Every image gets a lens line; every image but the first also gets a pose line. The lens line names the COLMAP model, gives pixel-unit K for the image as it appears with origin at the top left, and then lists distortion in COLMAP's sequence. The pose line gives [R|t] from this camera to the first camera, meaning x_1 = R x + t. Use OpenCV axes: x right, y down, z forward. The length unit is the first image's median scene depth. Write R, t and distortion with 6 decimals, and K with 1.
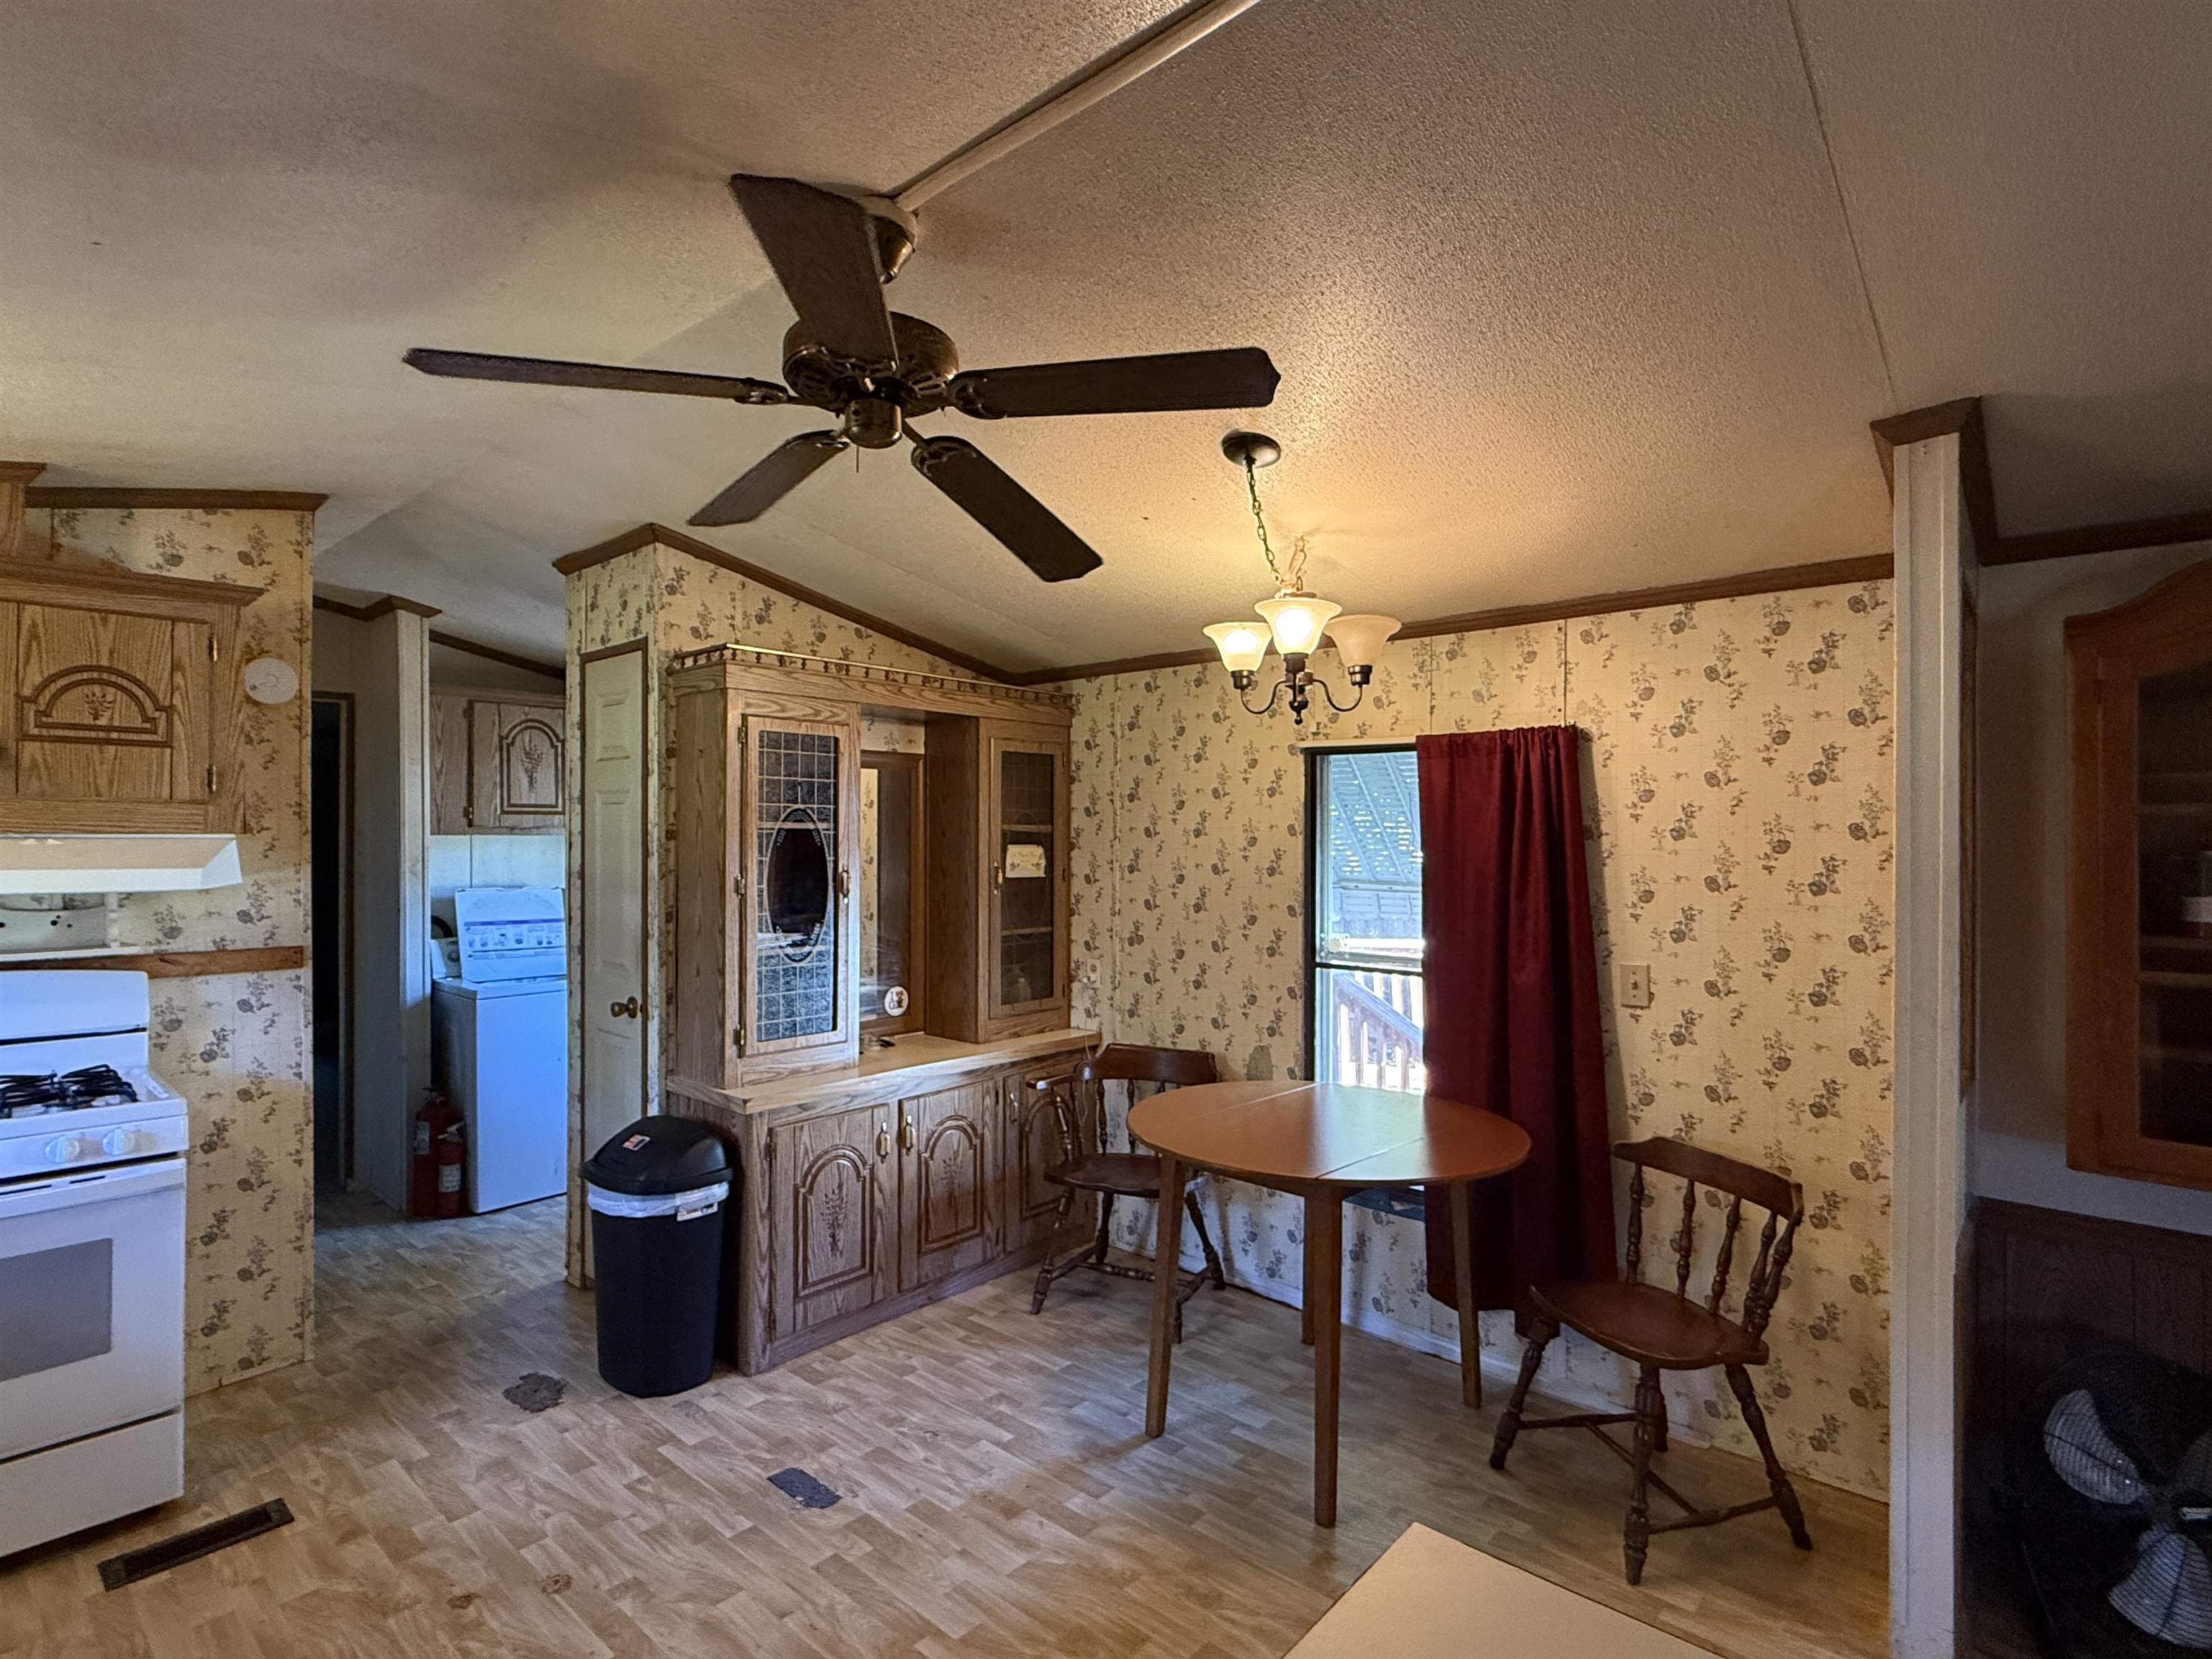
lens RADIAL K [[1107.6, 0, 1099.8], [0, 1107.6, 829.7], [0, 0, 1]] dist [-0.000290, -0.000290]
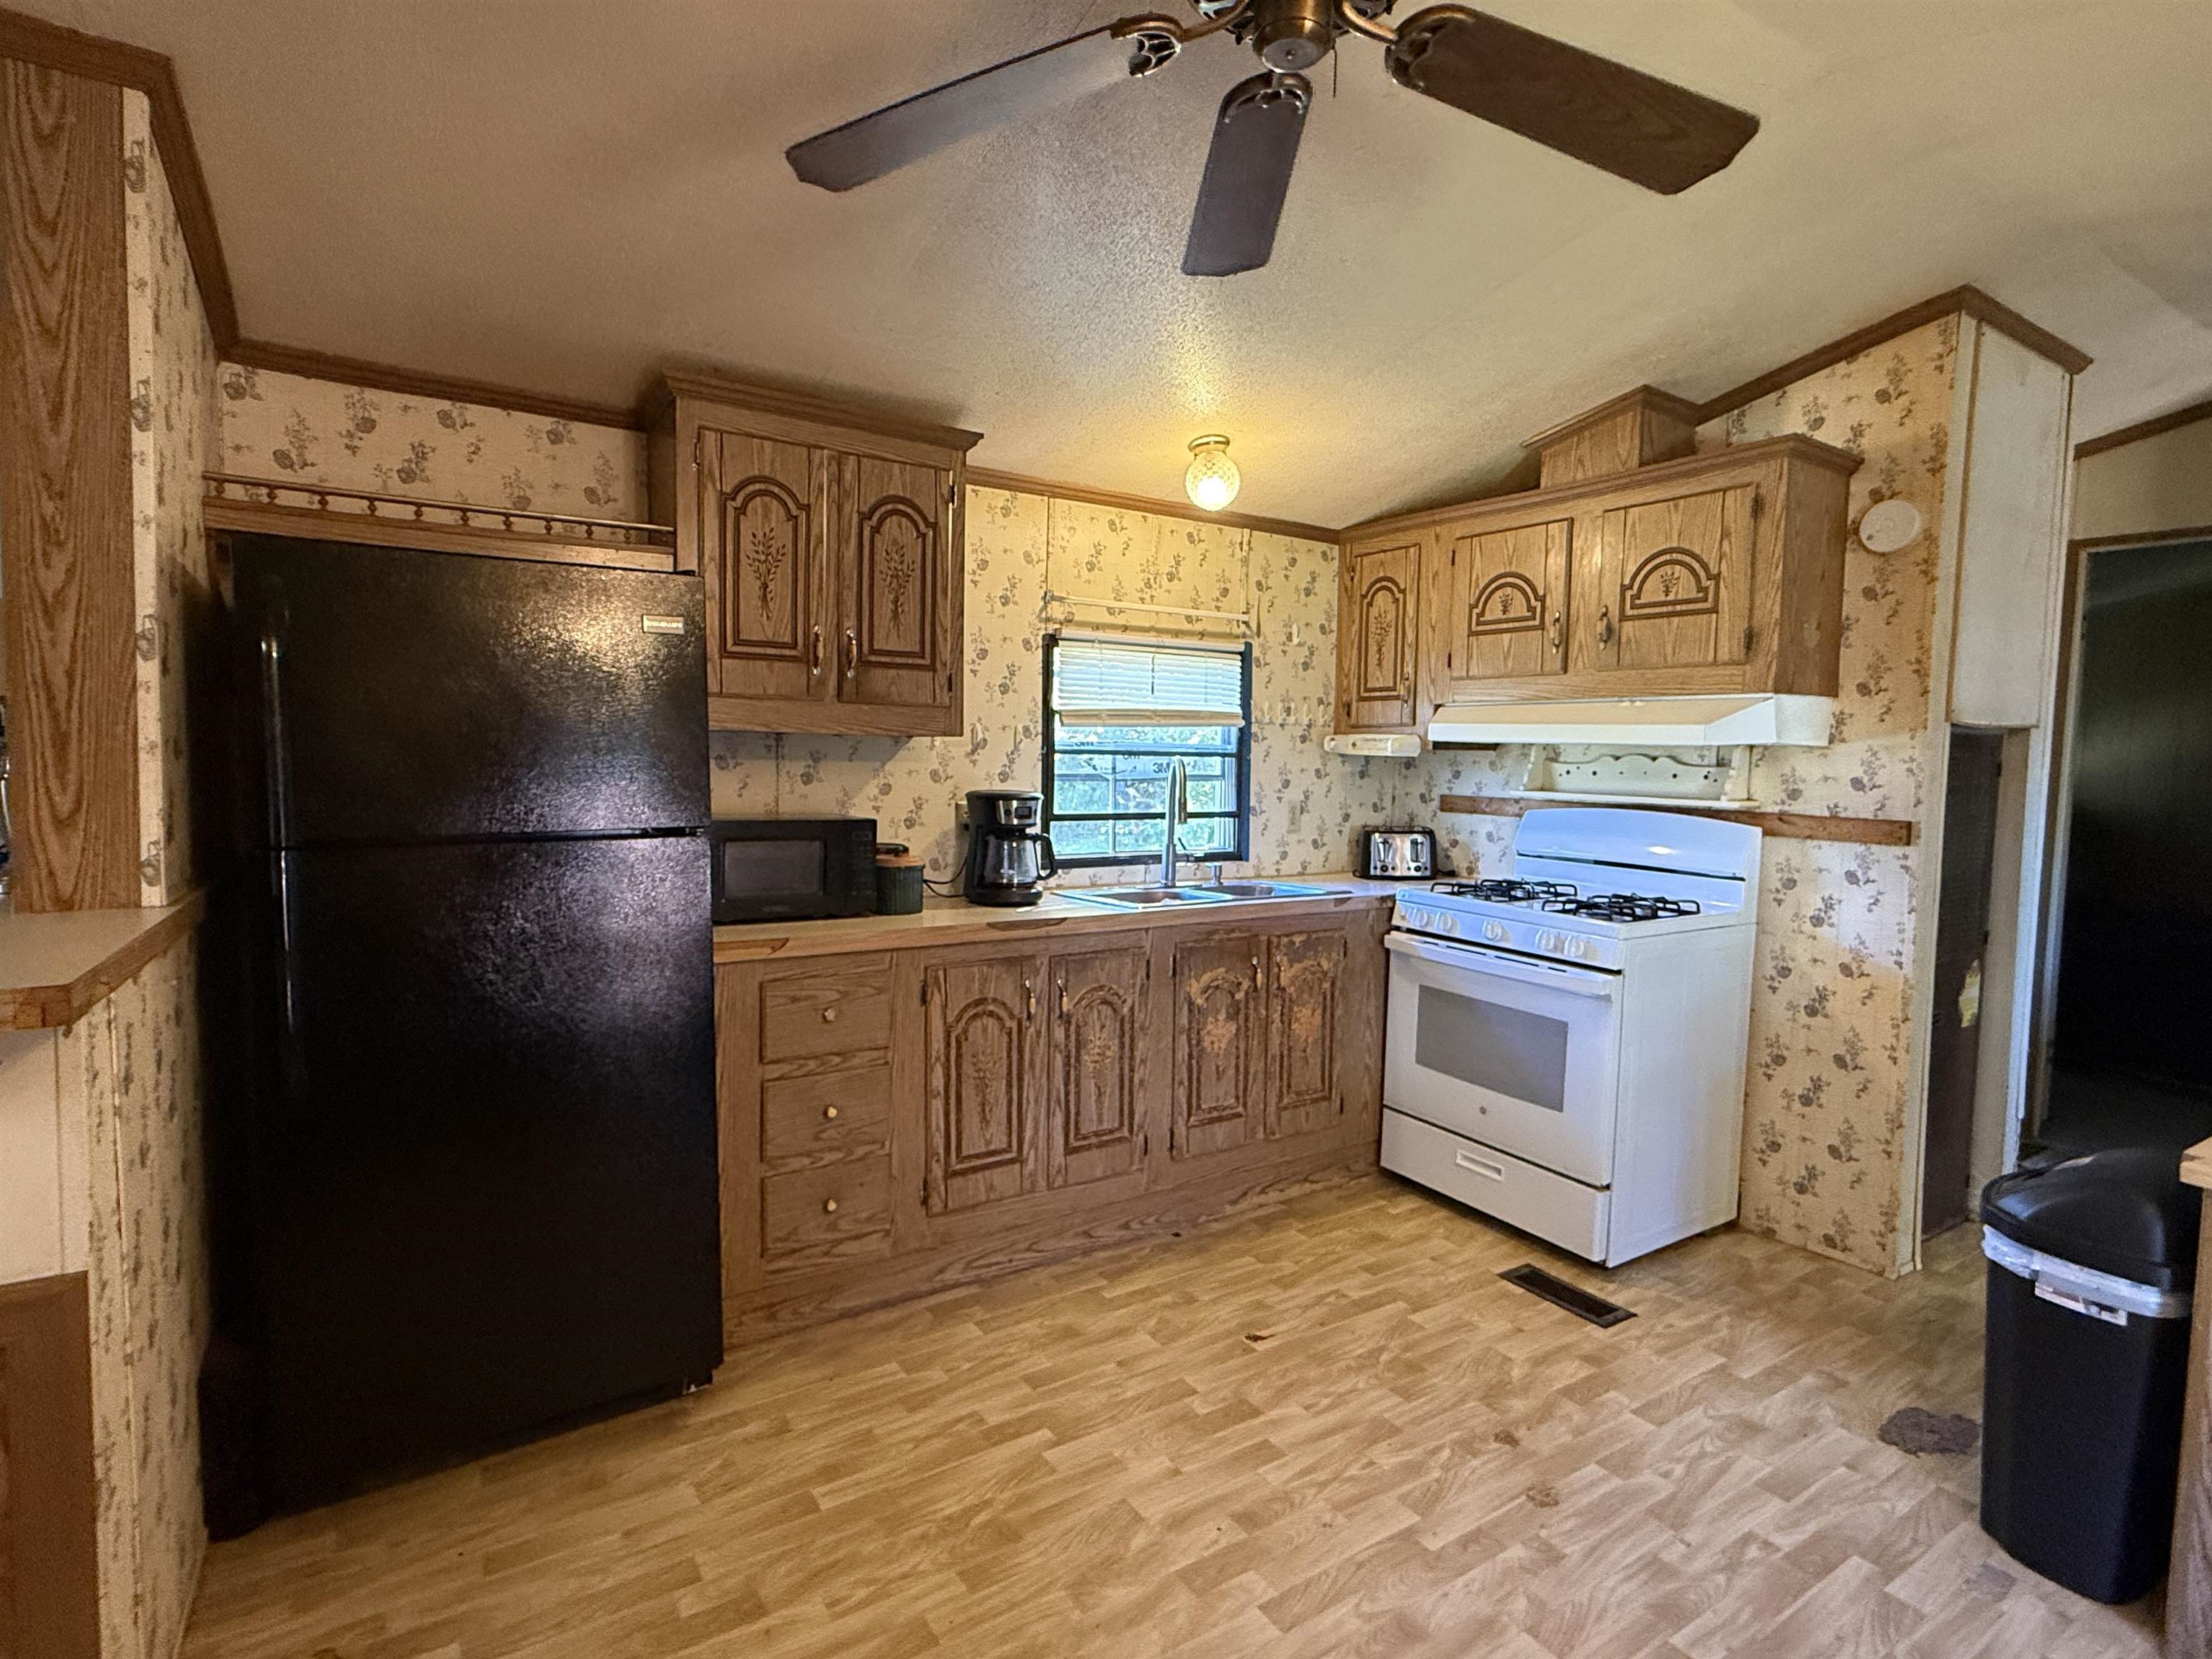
lens RADIAL K [[1107.6, 0, 1100.7], [0, 1107.6, 827.3], [0, 0, 1]] dist [-0.000290, -0.000290]
pose [[-0.267208, 0.066451, -0.961345, 0.326029], [-0.009391, 0.997393, 0.071553, 0.055538], [0.963593, 0.028147, -0.265888, 0.650282]]
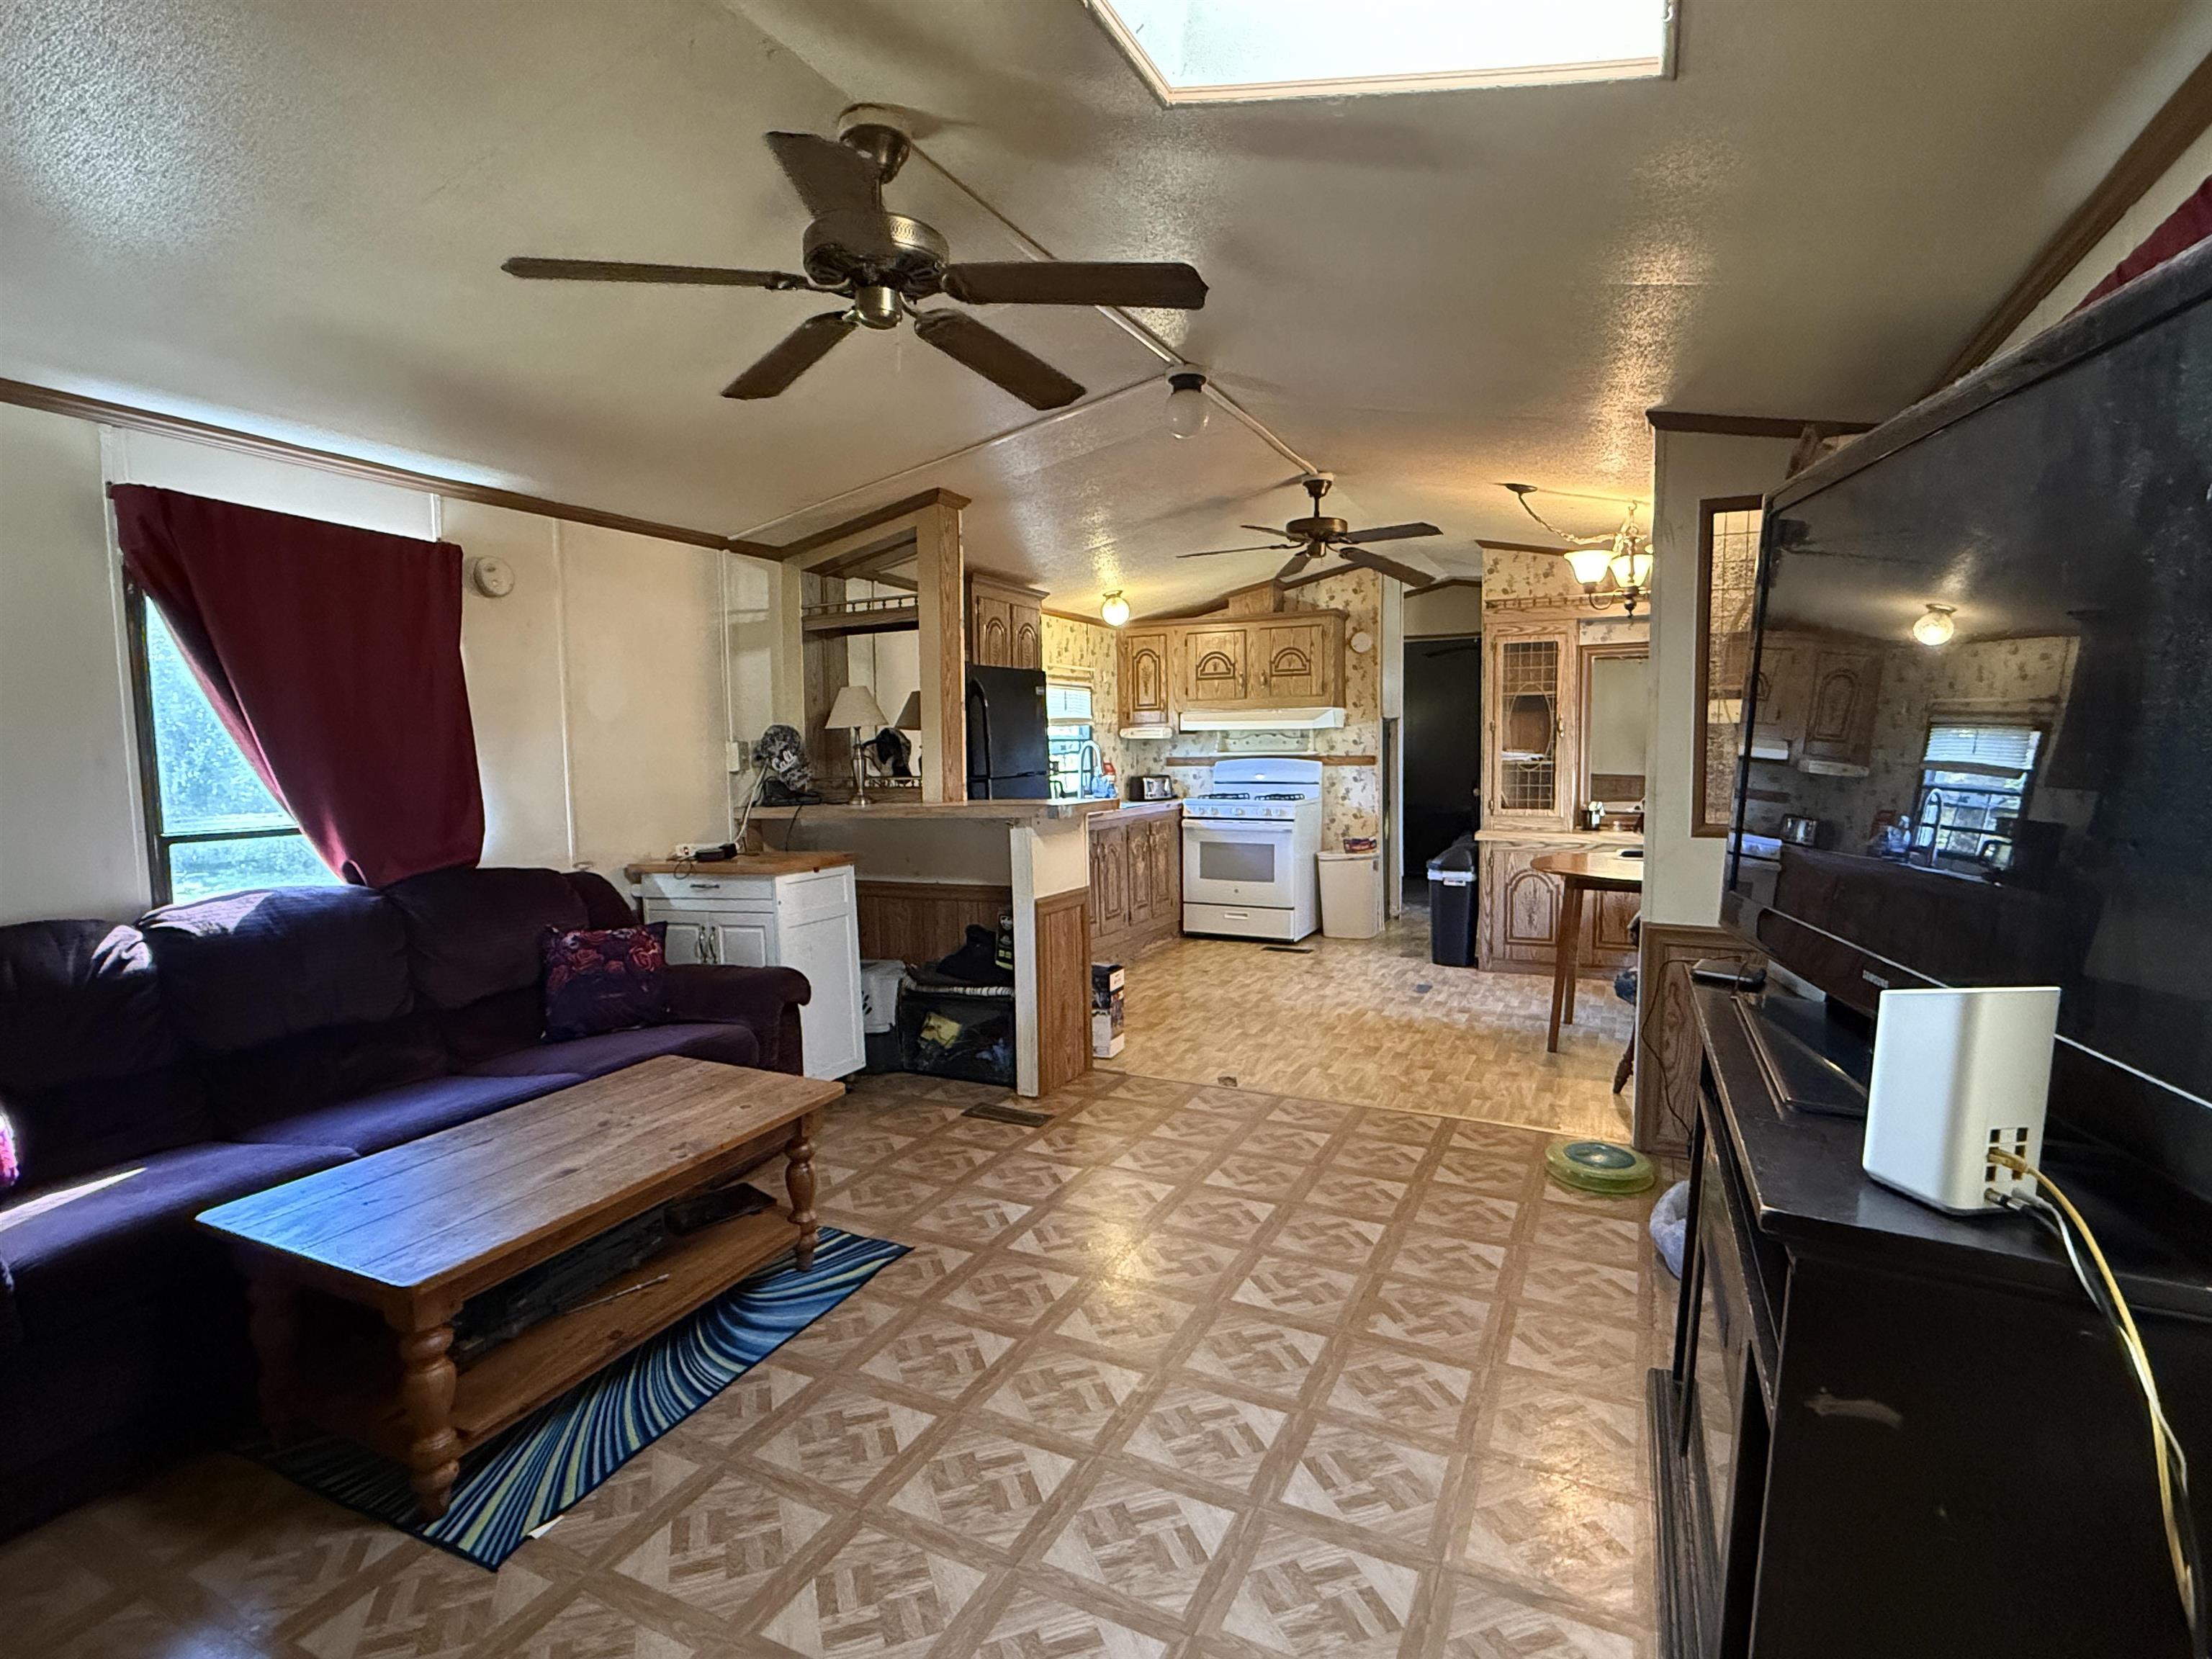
lens RADIAL K [[1107.6, 0, 1098.8], [0, 1107.6, 828.0], [0, 0, 1]] dist [-0.000290, -0.000290]
pose [[0.269712, 0.071308, -0.960297, 1.451260], [0.023715, 0.996460, 0.080654, 0.058992], [0.962649, -0.044527, 0.267067, -0.194266]]
